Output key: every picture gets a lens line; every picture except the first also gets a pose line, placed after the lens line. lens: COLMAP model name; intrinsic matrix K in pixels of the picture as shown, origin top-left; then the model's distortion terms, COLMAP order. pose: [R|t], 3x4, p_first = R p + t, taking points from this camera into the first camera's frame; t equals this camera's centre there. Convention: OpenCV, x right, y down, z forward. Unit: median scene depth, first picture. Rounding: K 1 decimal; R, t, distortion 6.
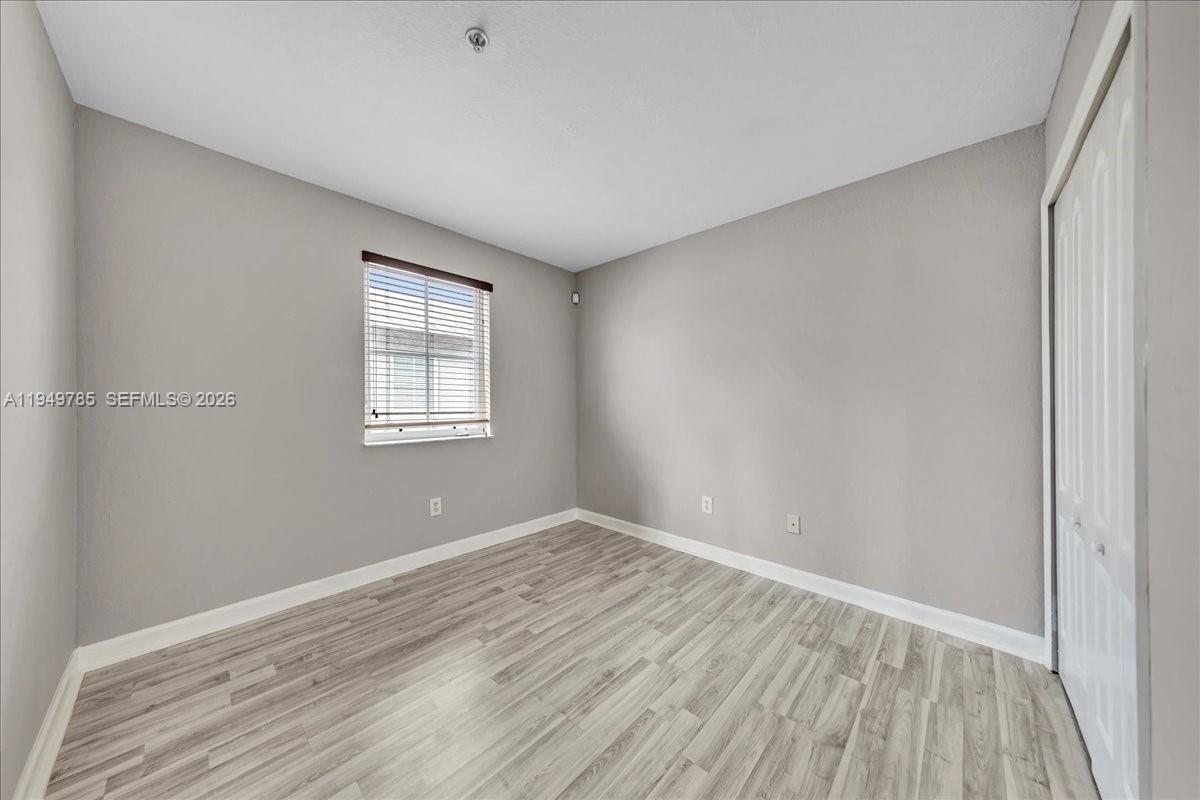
lens RADIAL K [[379.4, 0, 601.9], [0, 379.4, 394.4], [0, 0, 1]] dist [0.006451, -0.000149]
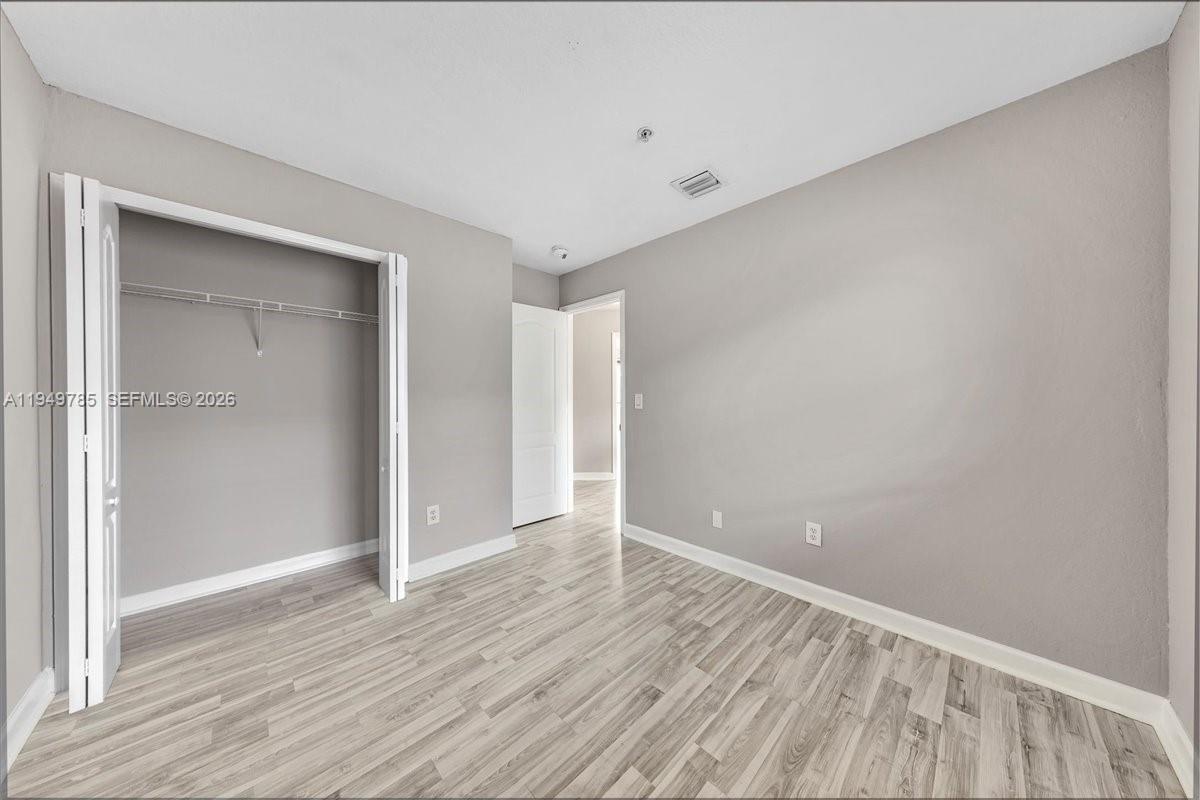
lens RADIAL K [[379.4, 0, 601.9], [0, 379.4, 394.4], [0, 0, 1]] dist [0.006451, -0.000149]
pose [[-0.998398, -0.001897, 0.056552, -0.185602], [-0.002877, 0.999847, -0.017257, 0.014229], [-0.056510, -0.017392, -0.998251, 1.935632]]
